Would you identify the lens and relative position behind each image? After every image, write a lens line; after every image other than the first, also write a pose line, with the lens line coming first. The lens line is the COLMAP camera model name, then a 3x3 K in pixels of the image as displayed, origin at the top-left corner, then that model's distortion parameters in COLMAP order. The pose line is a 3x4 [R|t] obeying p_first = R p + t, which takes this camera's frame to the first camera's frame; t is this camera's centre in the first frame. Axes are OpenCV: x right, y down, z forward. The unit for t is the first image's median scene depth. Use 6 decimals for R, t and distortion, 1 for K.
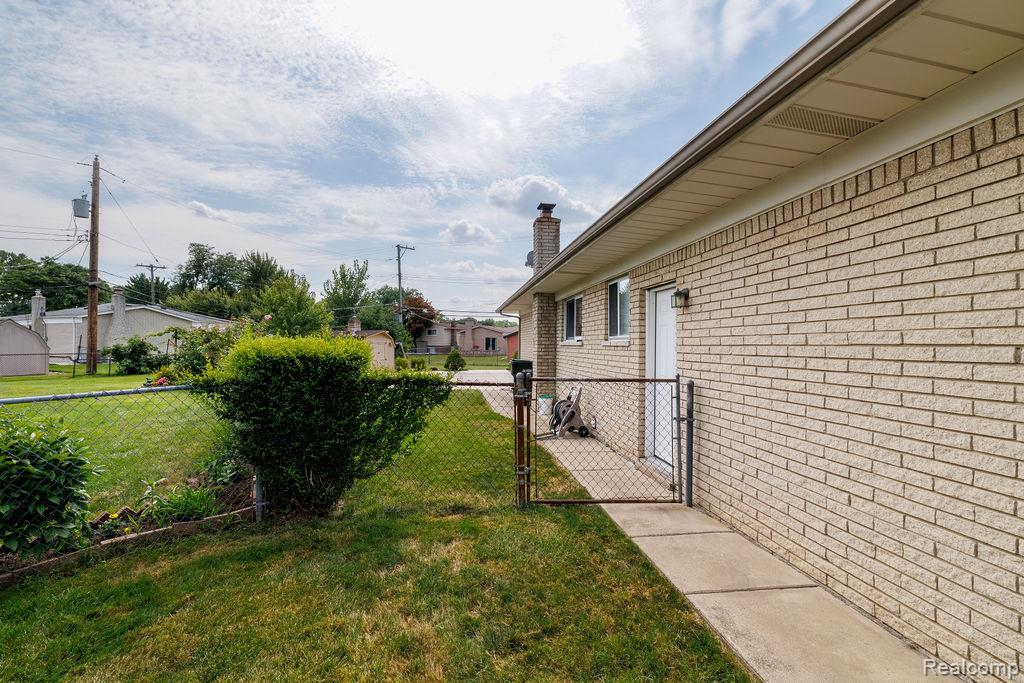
lens RADIAL K [[436.0, 0, 506.5], [0, 436.0, 339.3], [0, 0, 1]] dist [0.002562, 0.000069]
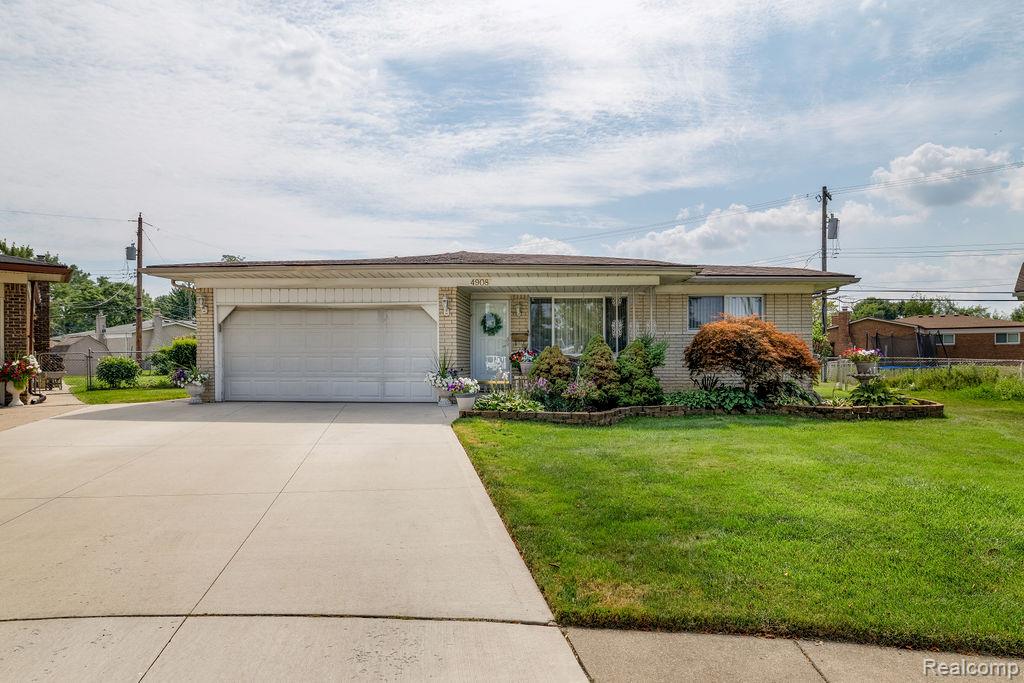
lens RADIAL K [[649.4, 0, 547.7], [0, 649.4, 364.6], [0, 0, 1]] dist [0.000125, 0.000655]
pose [[0.981039, -0.001580, -0.193805, 0.497108], [0.003840, 0.999929, 0.011285, 0.022041], [0.193774, -0.011815, 0.980975, -0.529905]]
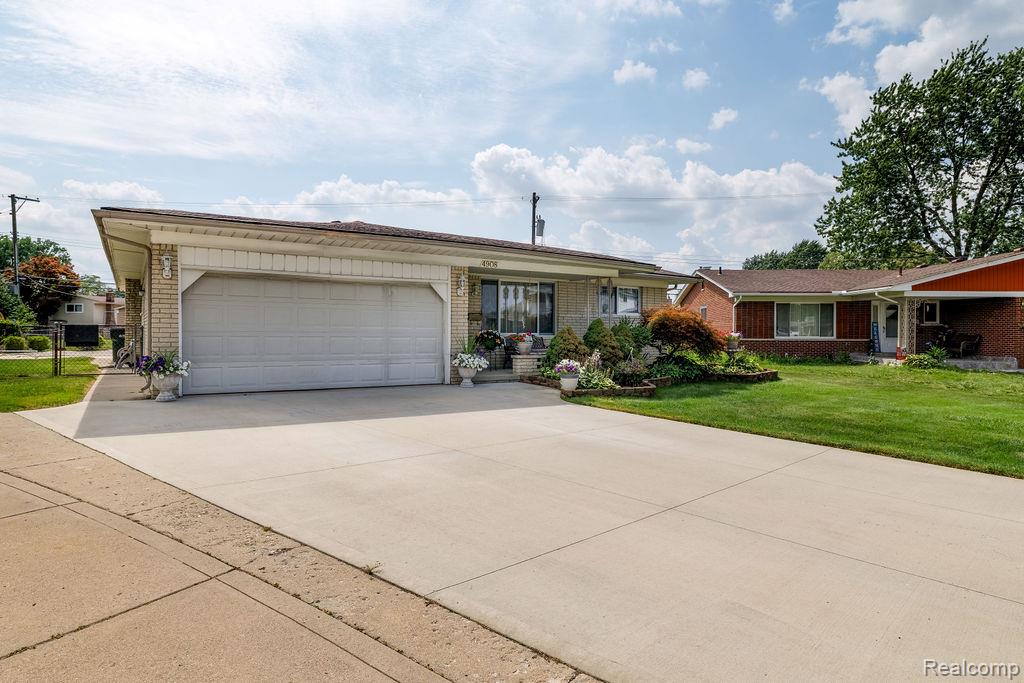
lens RADIAL K [[600.8, 0, 520.1], [0, 600.8, 339.4], [0, 0, 1]] dist [0.000246, 0.004689]
pose [[0.902483, -0.002175, 0.430720, 0.139198], [-0.008927, 0.999678, 0.023753, 0.011002], [-0.430633, -0.025281, 0.902173, -0.482998]]
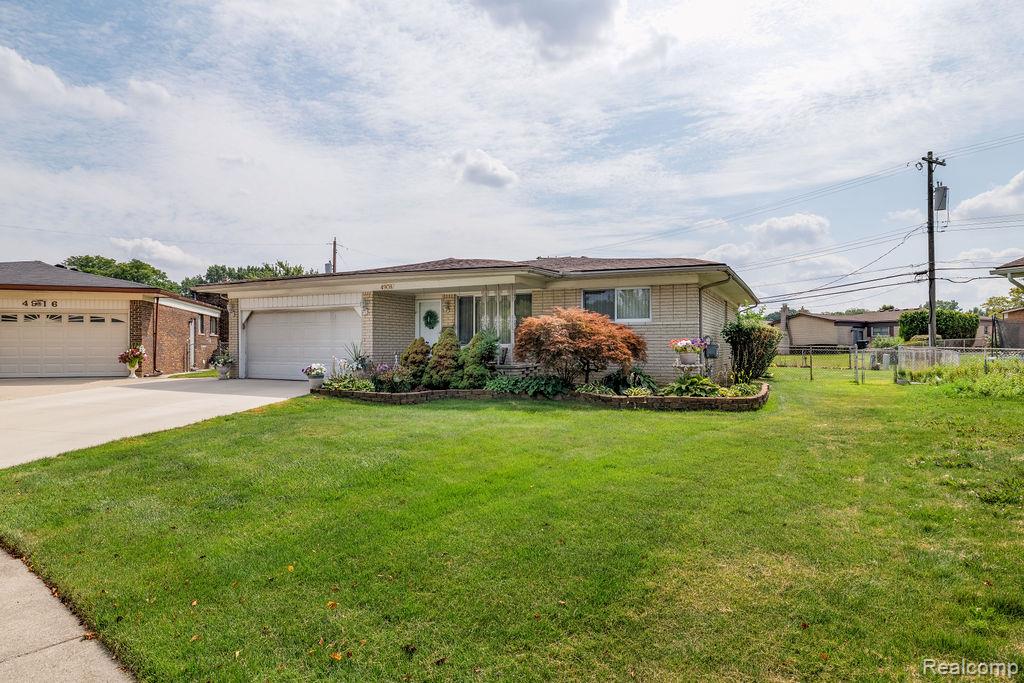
lens RADIAL K [[600.8, 0, 517.8], [0, 600.8, 341.8], [0, 0, 1]] dist [0.000246, 0.004689]
pose [[0.818603, -0.007130, -0.574316, 0.807998], [0.005392, 0.999974, -0.004729, 0.019876], [0.574335, 0.000774, 0.818620, -0.442153]]
